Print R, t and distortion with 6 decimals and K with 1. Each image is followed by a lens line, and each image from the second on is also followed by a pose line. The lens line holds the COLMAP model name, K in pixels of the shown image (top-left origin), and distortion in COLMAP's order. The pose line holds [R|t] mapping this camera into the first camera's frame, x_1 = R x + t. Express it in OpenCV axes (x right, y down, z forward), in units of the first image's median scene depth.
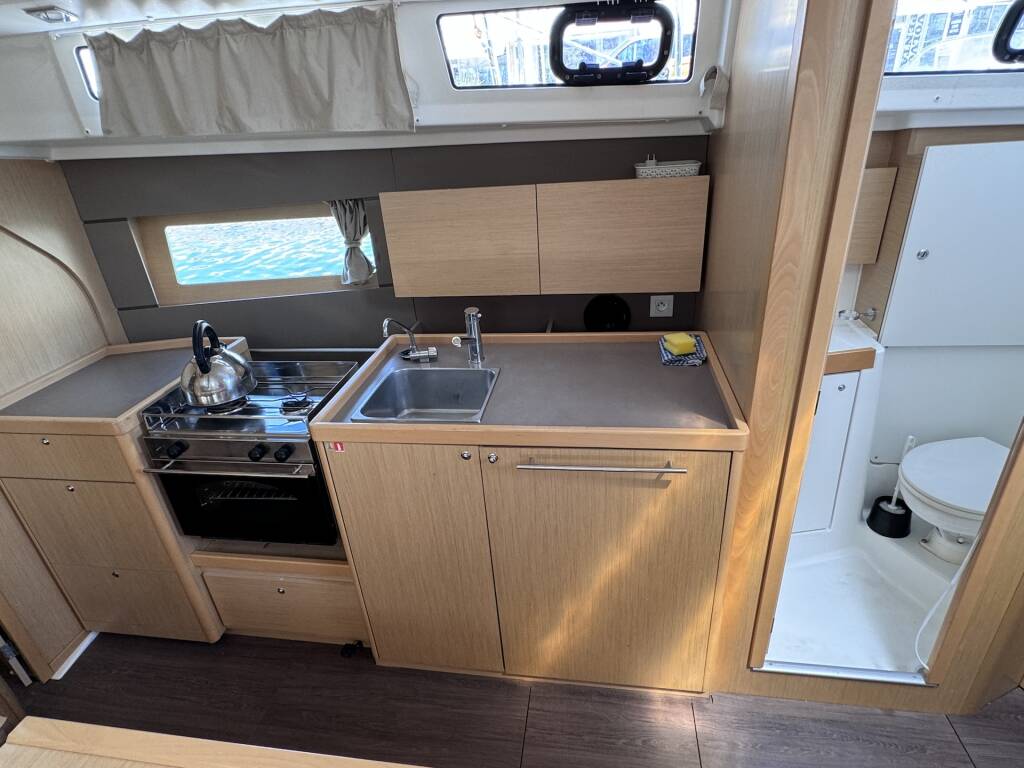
lens RADIAL K [[543.3, 0, 513.1], [0, 543.3, 378.3], [0, 0, 1]] dist [-0.001493, 0.000072]
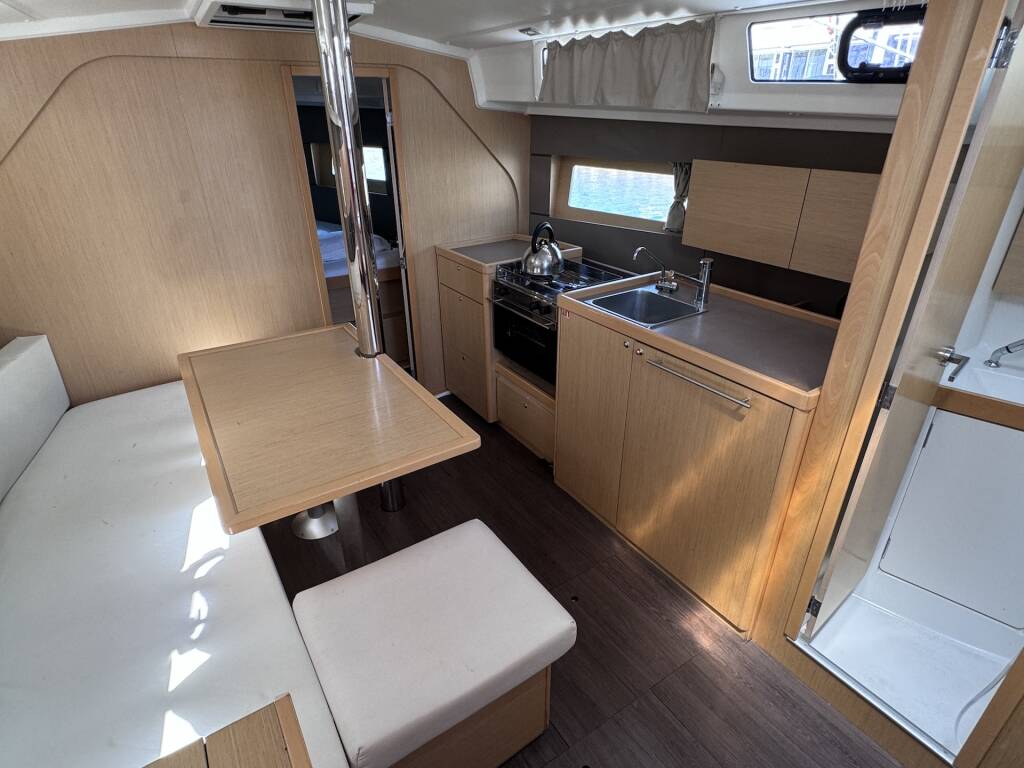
lens RADIAL K [[543.3, 0, 513.8], [0, 543.3, 375.2], [0, 0, 1]] dist [-0.001493, 0.000072]
pose [[0.672271, 0.381369, -0.634515, 0.579902], [-0.357618, 0.917758, 0.172713, 0.068514], [0.648199, 0.110804, 0.753366, -0.223012]]
